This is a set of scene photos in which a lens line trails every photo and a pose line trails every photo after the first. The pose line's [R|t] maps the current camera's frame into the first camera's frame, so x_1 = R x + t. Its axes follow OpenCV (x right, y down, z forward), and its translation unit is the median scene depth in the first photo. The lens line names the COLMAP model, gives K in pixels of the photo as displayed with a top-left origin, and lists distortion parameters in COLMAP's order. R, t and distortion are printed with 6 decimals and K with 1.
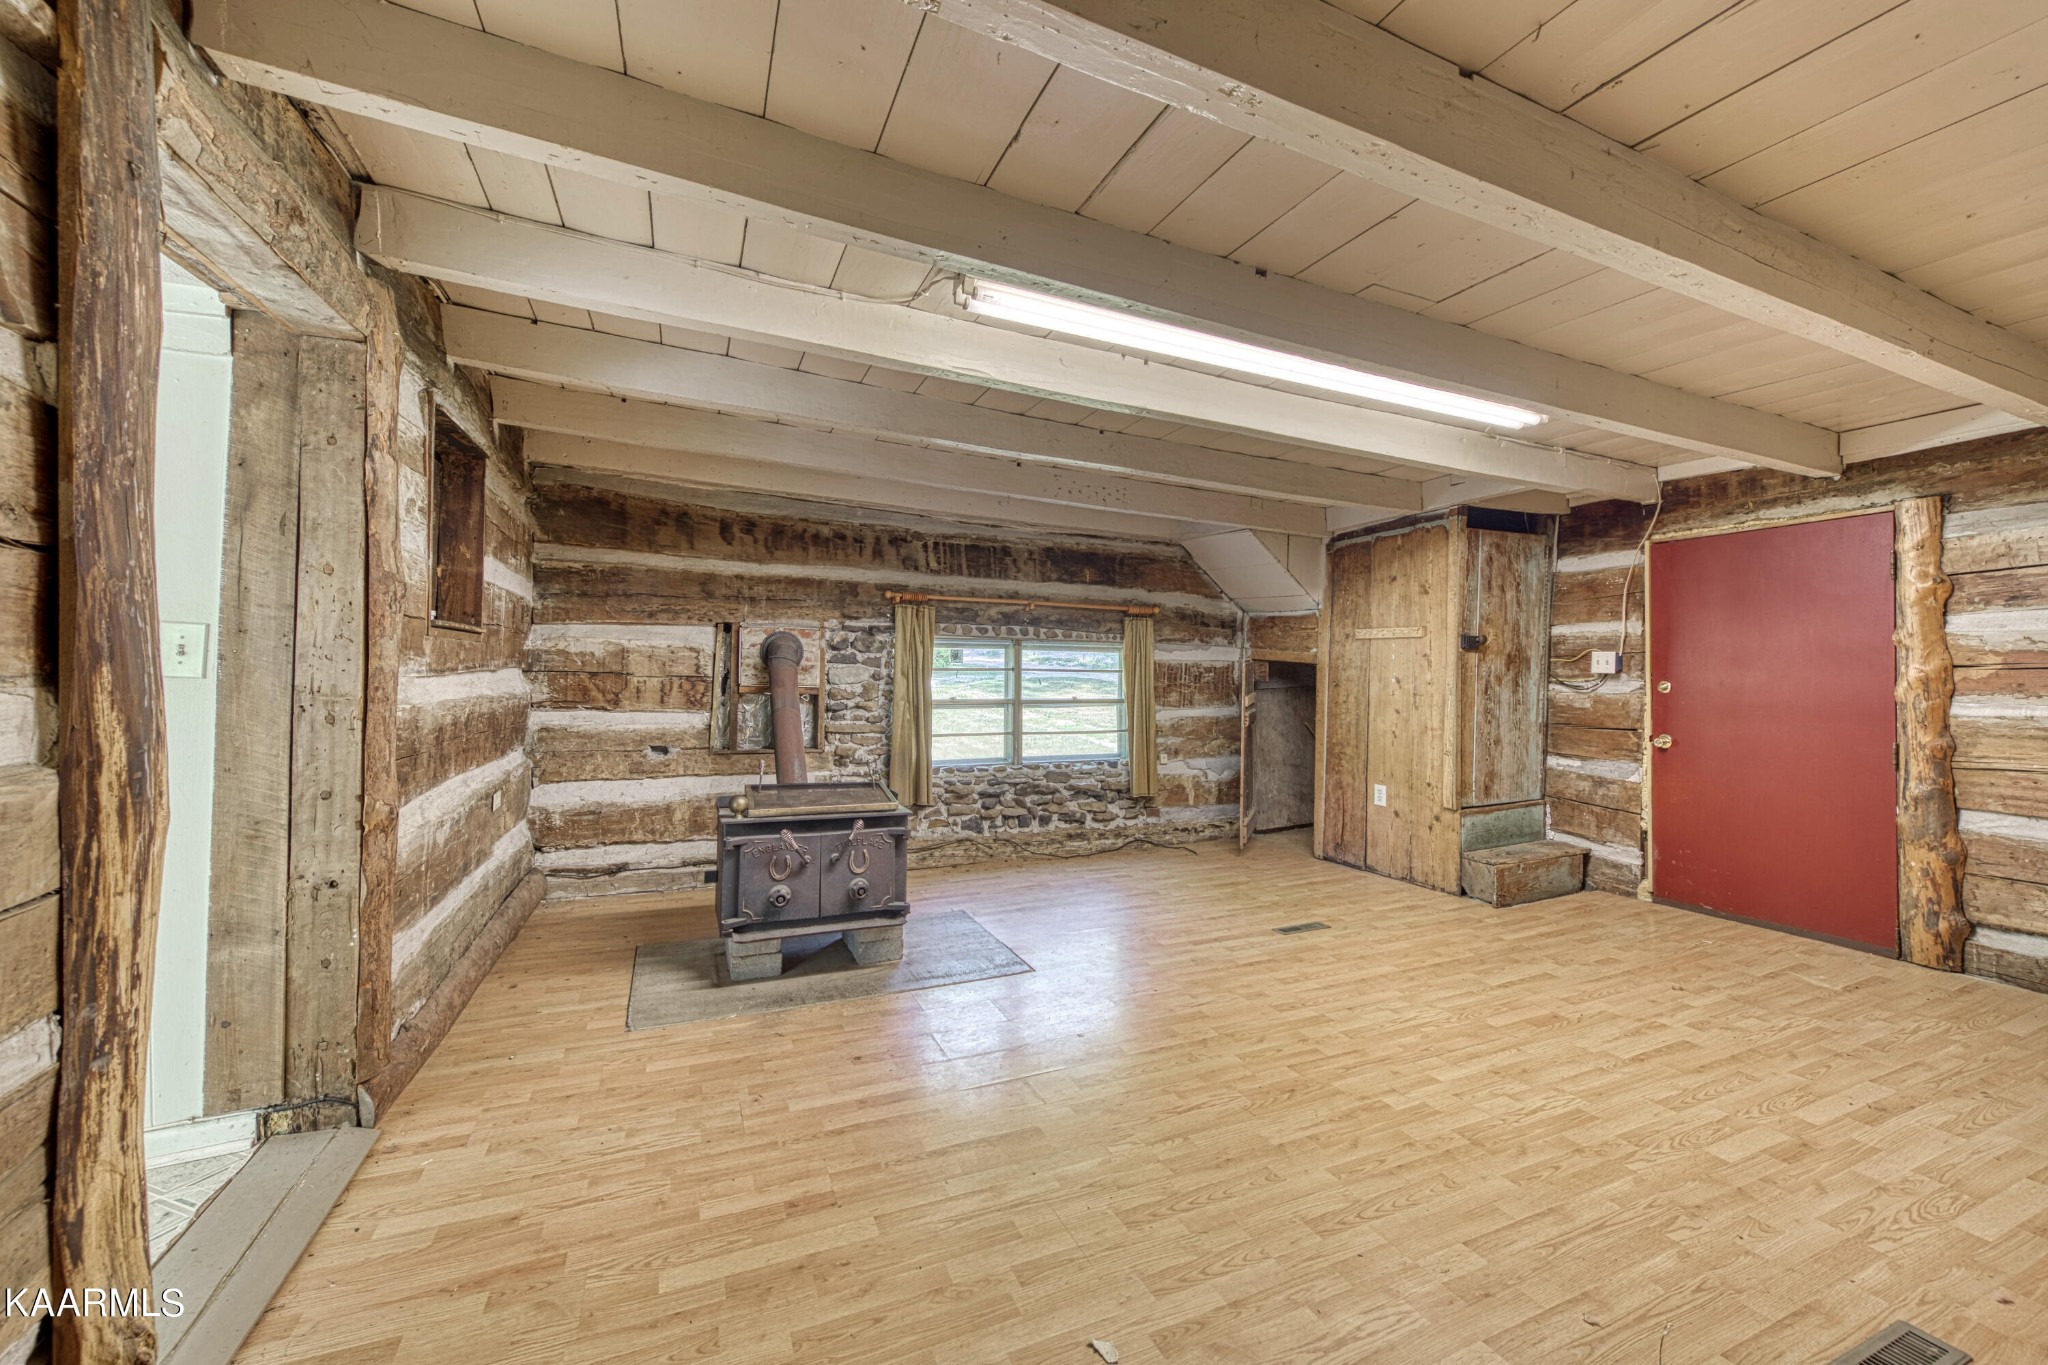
lens RADIAL K [[793.1, 0, 1041.0], [0, 793.1, 670.8], [0, 0, 1]] dist [0.013723, -0.006601]
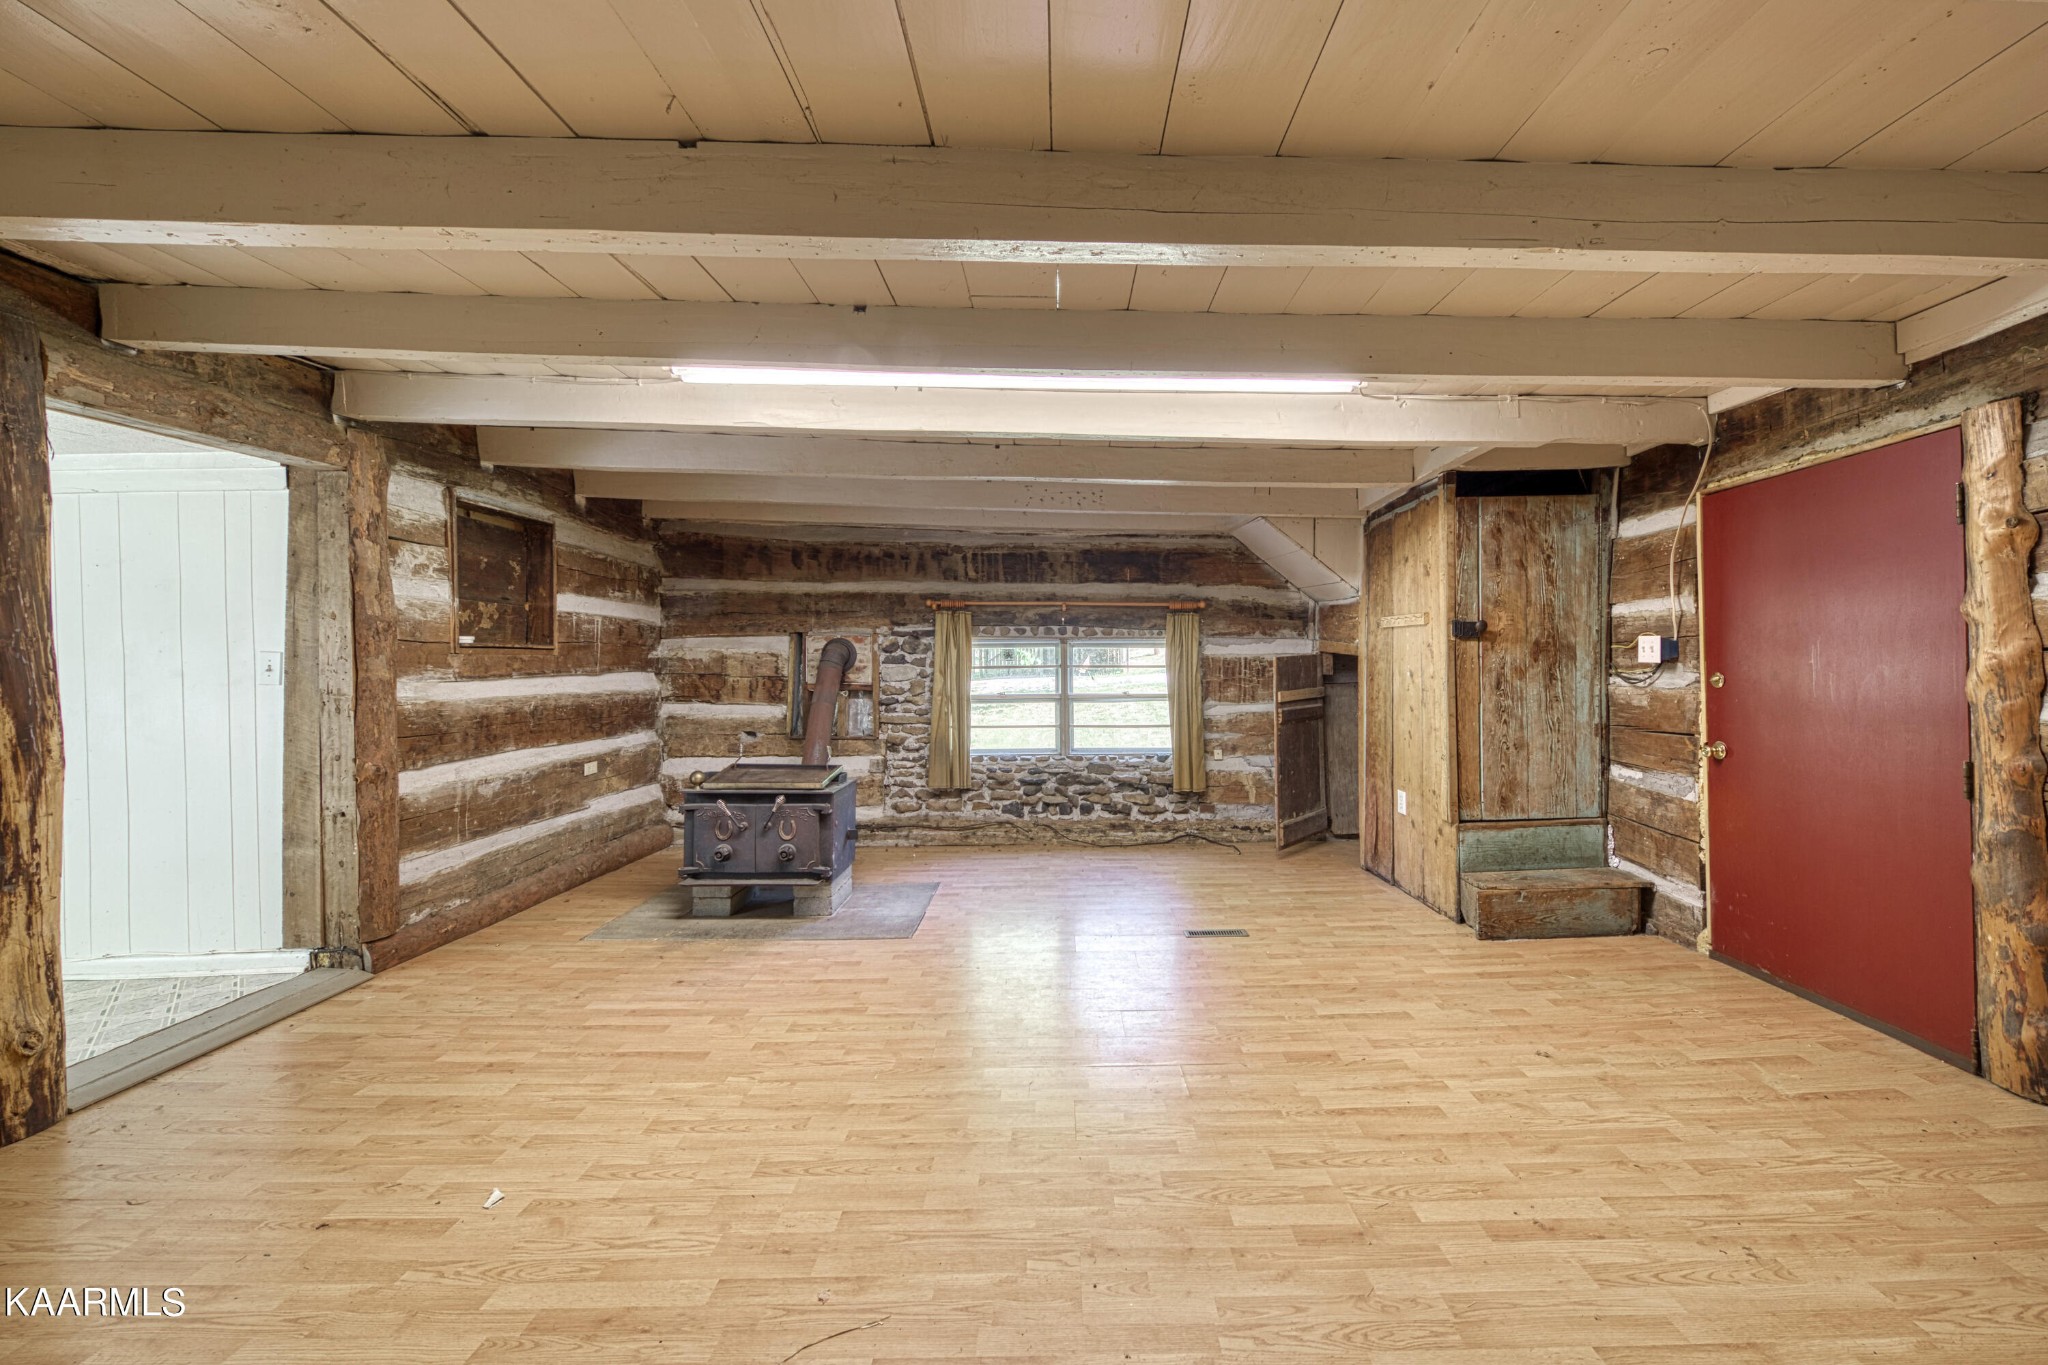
lens RADIAL K [[771.9, 0, 1090.5], [0, 771.9, 666.1], [0, 0, 1]] dist [0.009193, -0.004856]
pose [[0.922267, -0.013440, -0.386320, 0.531541], [0.014877, 0.999889, 0.000732, -0.002920], [0.386267, -0.006422, 0.922365, 0.076419]]
